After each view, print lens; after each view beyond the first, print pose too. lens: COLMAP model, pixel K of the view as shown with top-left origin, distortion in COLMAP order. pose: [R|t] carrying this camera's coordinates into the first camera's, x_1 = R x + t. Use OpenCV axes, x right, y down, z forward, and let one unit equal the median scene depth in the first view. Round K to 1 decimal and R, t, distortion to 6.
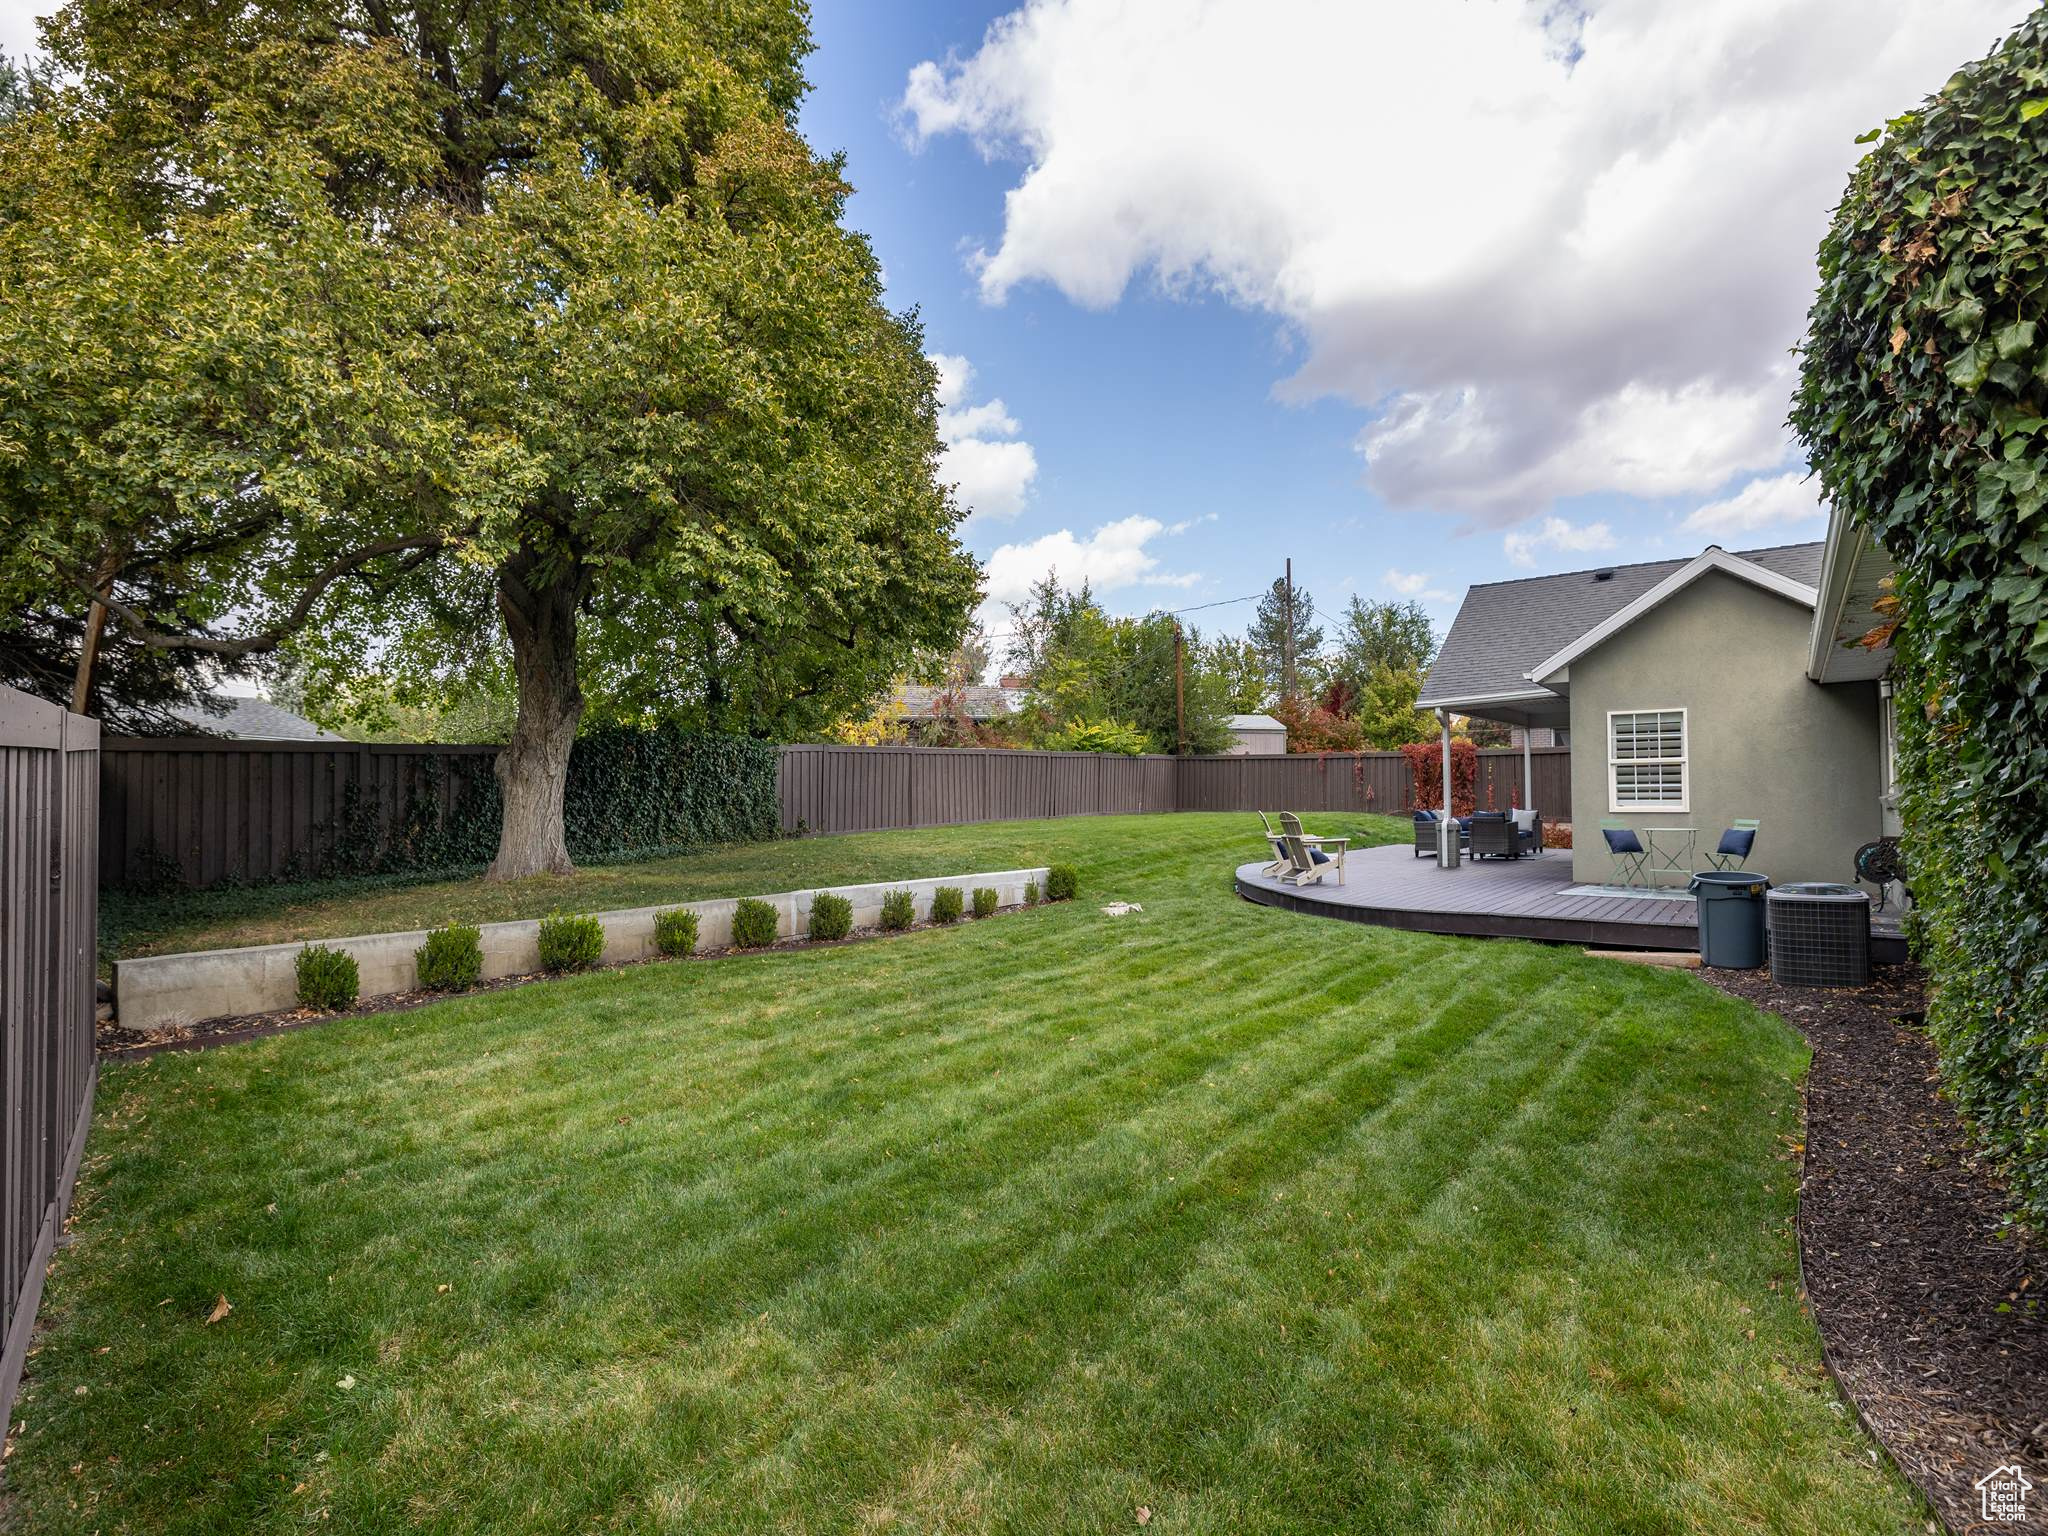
lens RADIAL K [[1033.8, 0, 1023.7], [0, 1033.8, 772.3], [0, 0, 1]] dist [0.000061, 0.000006]
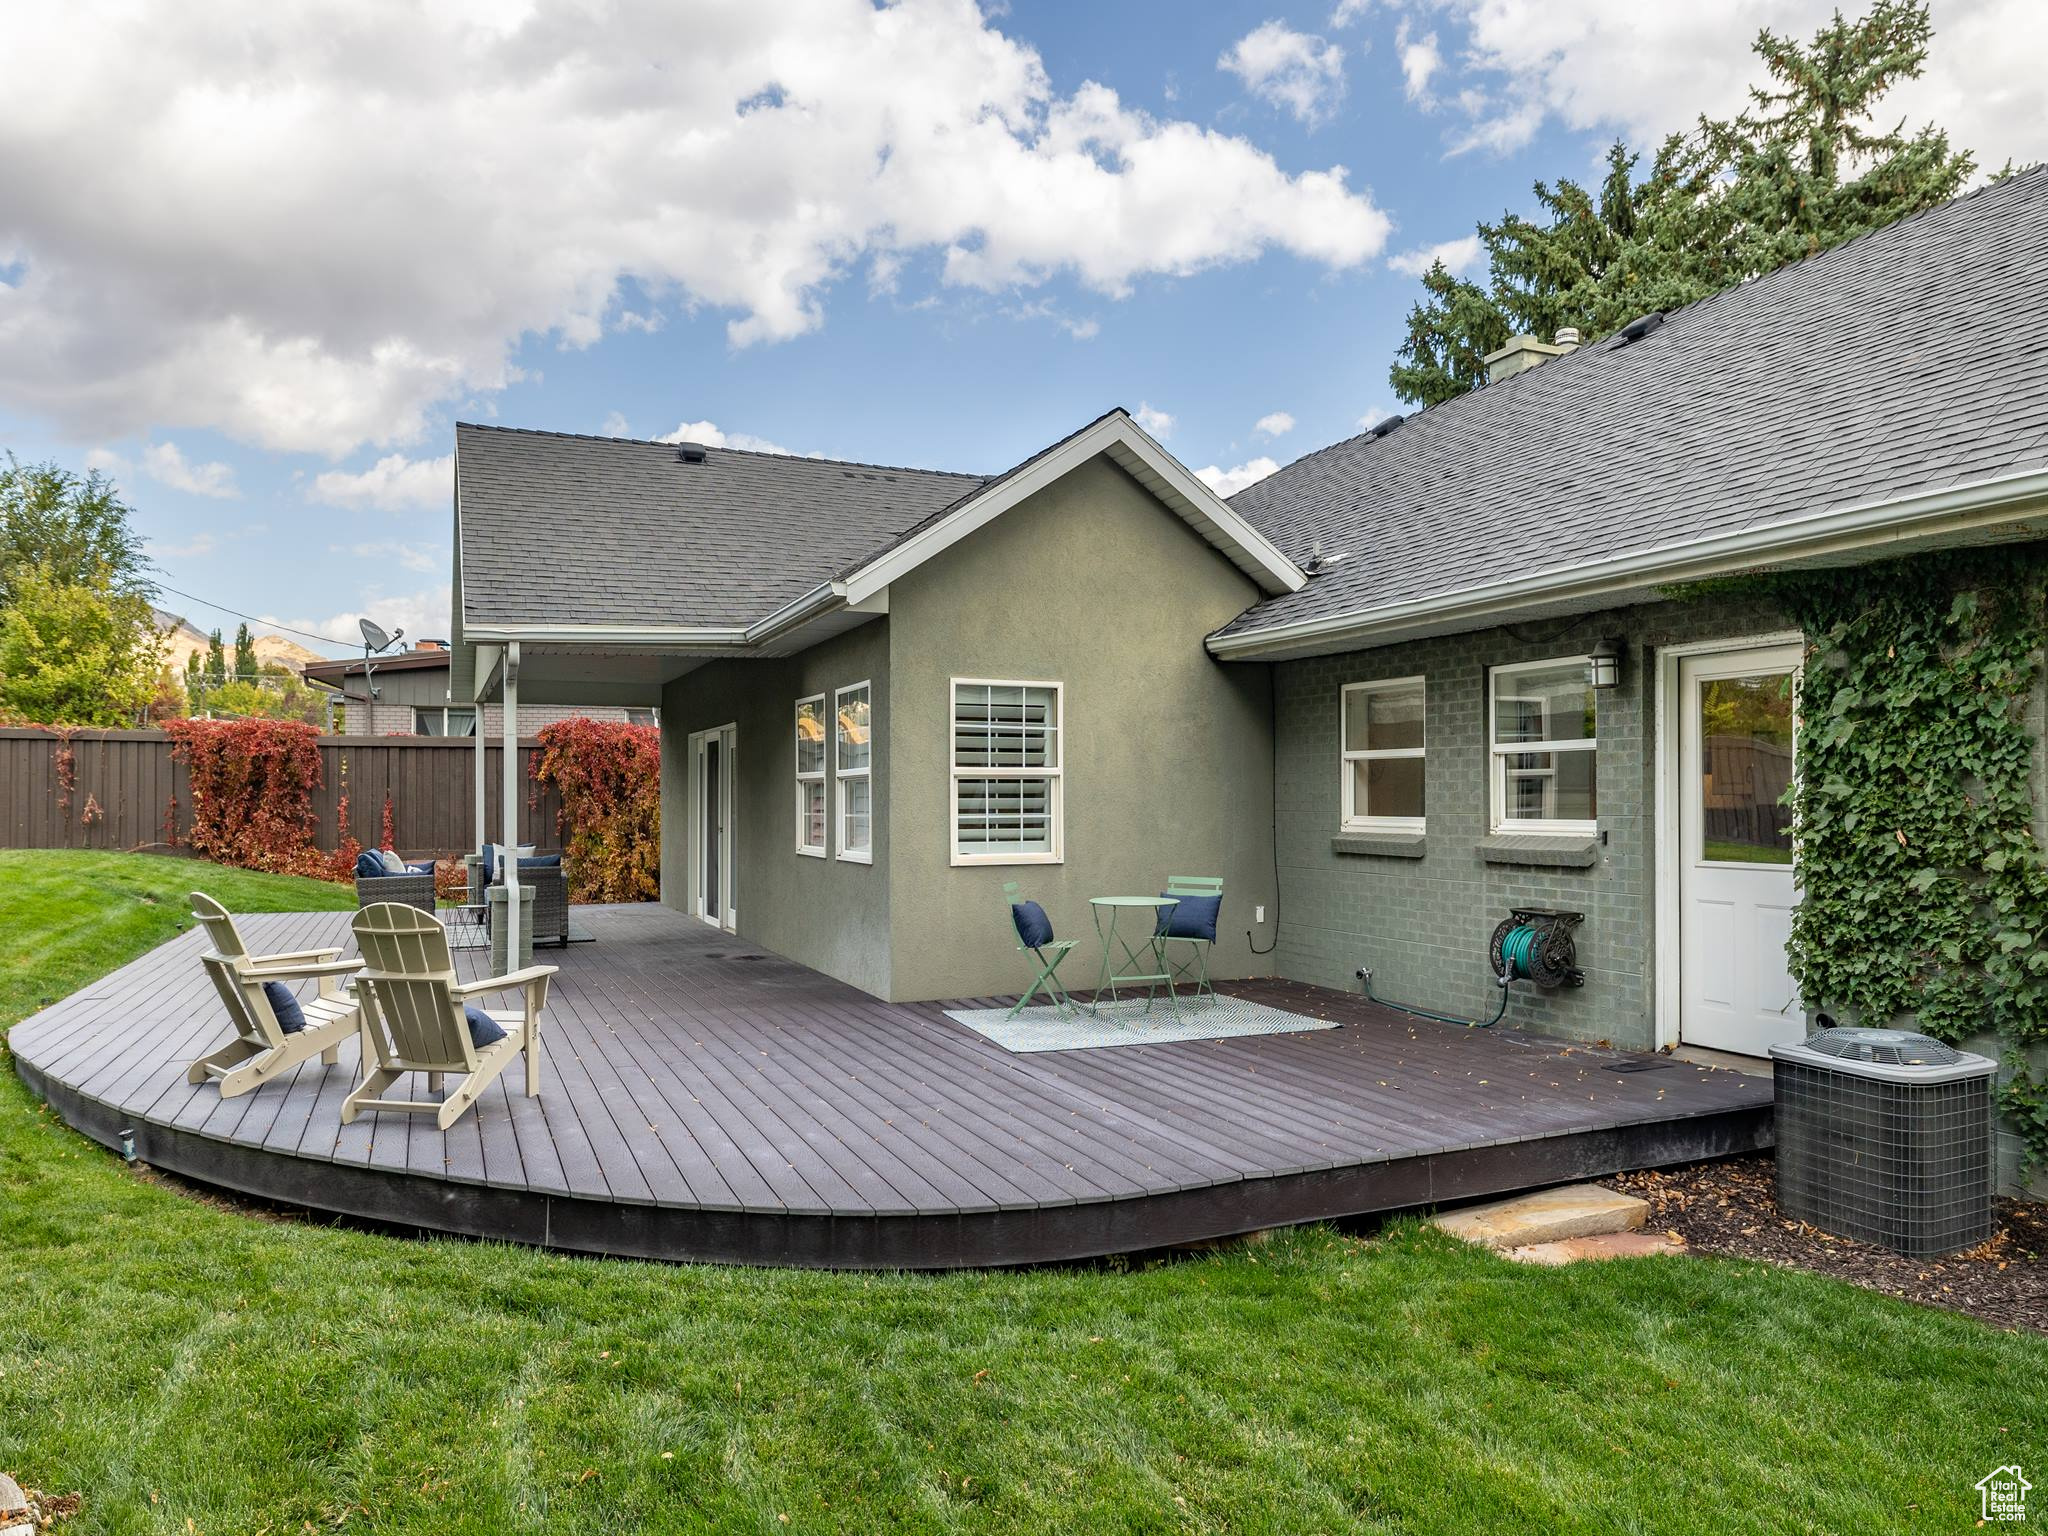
lens RADIAL K [[1259.5, 0, 1023.8], [0, 1259.5, 778.1], [0, 0, 1]] dist [-0.003058, -0.000246]
pose [[0.470726, 0.015749, 0.882139, 0.012230], [-0.021422, 0.999750, -0.006418, -0.003566], [-0.882019, -0.015876, 0.470946, 0.664092]]
